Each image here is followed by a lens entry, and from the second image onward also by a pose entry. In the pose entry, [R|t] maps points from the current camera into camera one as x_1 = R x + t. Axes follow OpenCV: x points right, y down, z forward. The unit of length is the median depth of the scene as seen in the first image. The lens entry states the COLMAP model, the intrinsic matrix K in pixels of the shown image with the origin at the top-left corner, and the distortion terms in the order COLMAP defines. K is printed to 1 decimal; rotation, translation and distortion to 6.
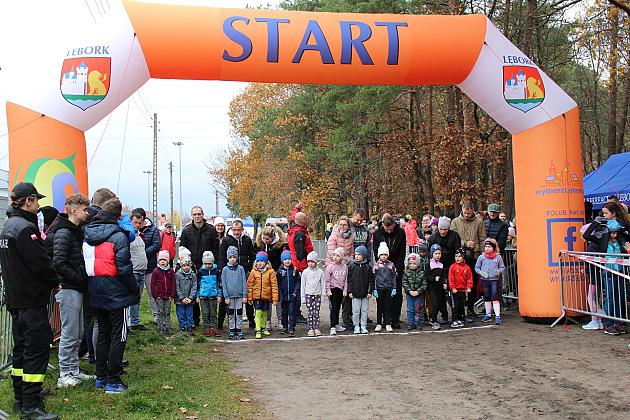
lens RADIAL K [[787.5, 0, 315.0], [0, 787.5, 210.0], [0, 0, 1]] dist [-0.062394, 0.039256]
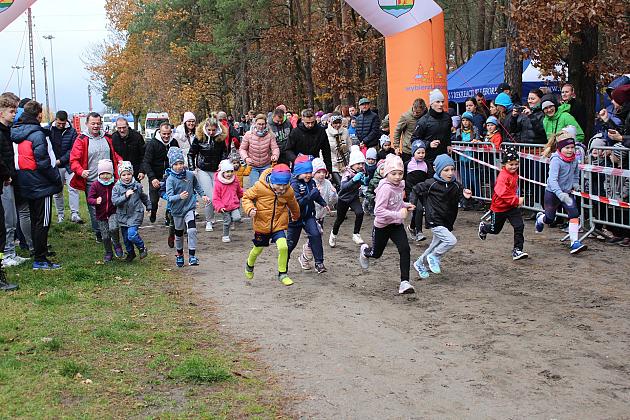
lens RADIAL K [[787.5, 0, 315.0], [0, 787.5, 210.0], [0, 0, 1]] dist [-0.062394, 0.039256]
pose [[0.988036, -0.033087, 0.150634, -0.030270], [0.012480, 0.990666, 0.135738, -0.005887], [-0.153720, -0.132234, 0.979227, -0.136145]]
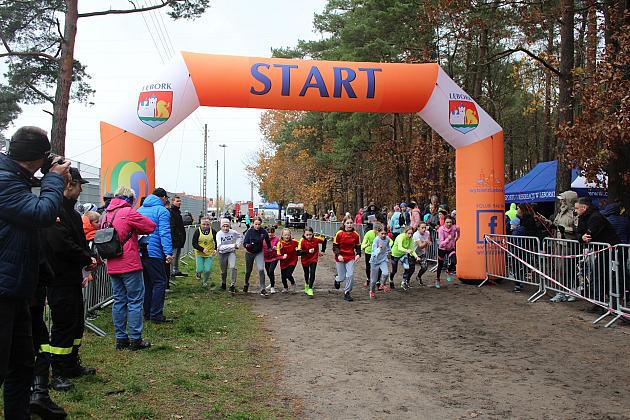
lens RADIAL K [[602.7, 0, 315.0], [0, 602.7, 210.0], [0, 0, 1]] dist [-0.135506, 0.013004]
pose [[0.999586, 0.020808, -0.019879, 0.023974], [-0.020404, 0.999586, 0.020288, -0.003902], [0.020293, -0.019874, 0.999597, -0.080615]]
